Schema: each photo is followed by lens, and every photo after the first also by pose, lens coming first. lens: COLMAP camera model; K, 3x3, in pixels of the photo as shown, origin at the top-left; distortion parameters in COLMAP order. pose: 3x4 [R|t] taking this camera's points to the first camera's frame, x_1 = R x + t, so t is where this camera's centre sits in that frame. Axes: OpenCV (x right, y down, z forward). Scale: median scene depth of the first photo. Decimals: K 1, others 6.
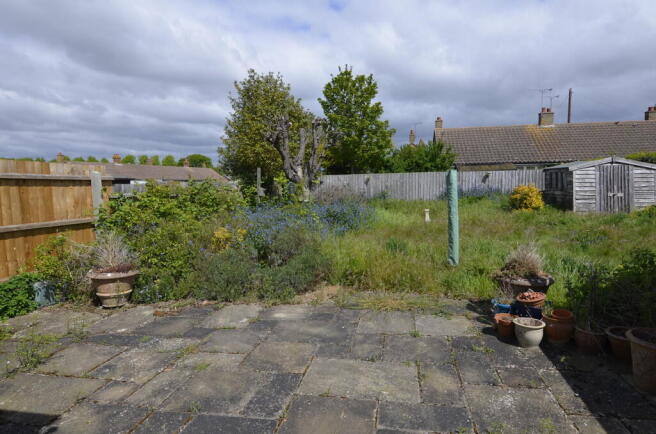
lens RADIAL K [[373.8, 0, 328.0], [0, 373.8, 217.0], [0, 0, 1]] dist [-0.009112, -0.001931]
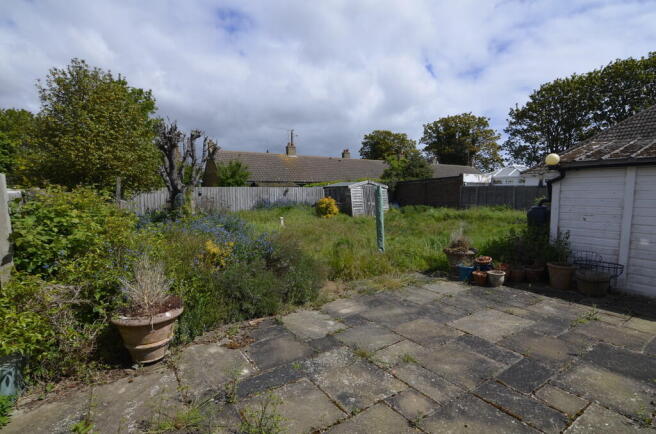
lens RADIAL K [[317.4, 0, 328.0], [0, 317.4, 217.0], [0, 0, 1]] dist [-0.010313, -0.000305]
pose [[0.726171, -0.038540, 0.686433, -0.306053], [0.058213, 0.998289, -0.005534, -0.005624], [-0.685045, 0.043978, 0.727172, 0.126795]]
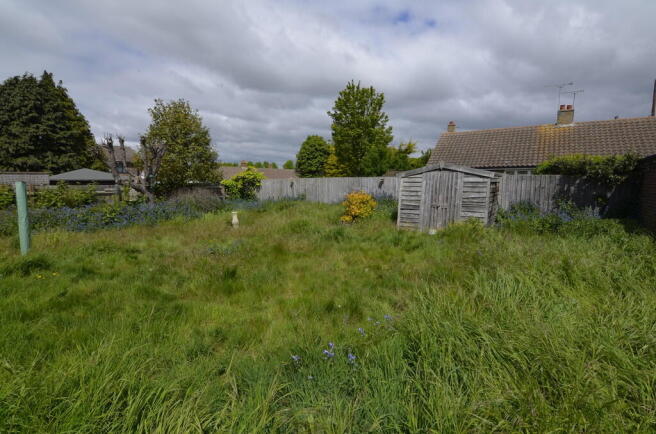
lens RADIAL K [[317.4, 0, 328.0], [0, 317.4, 217.0], [0, 0, 1]] dist [-0.010313, -0.000305]
pose [[0.923569, 0.056149, -0.379298, 0.807333], [-0.049999, 0.998409, 0.026052, -0.039451], [0.380157, -0.005096, 0.924908, 0.198946]]
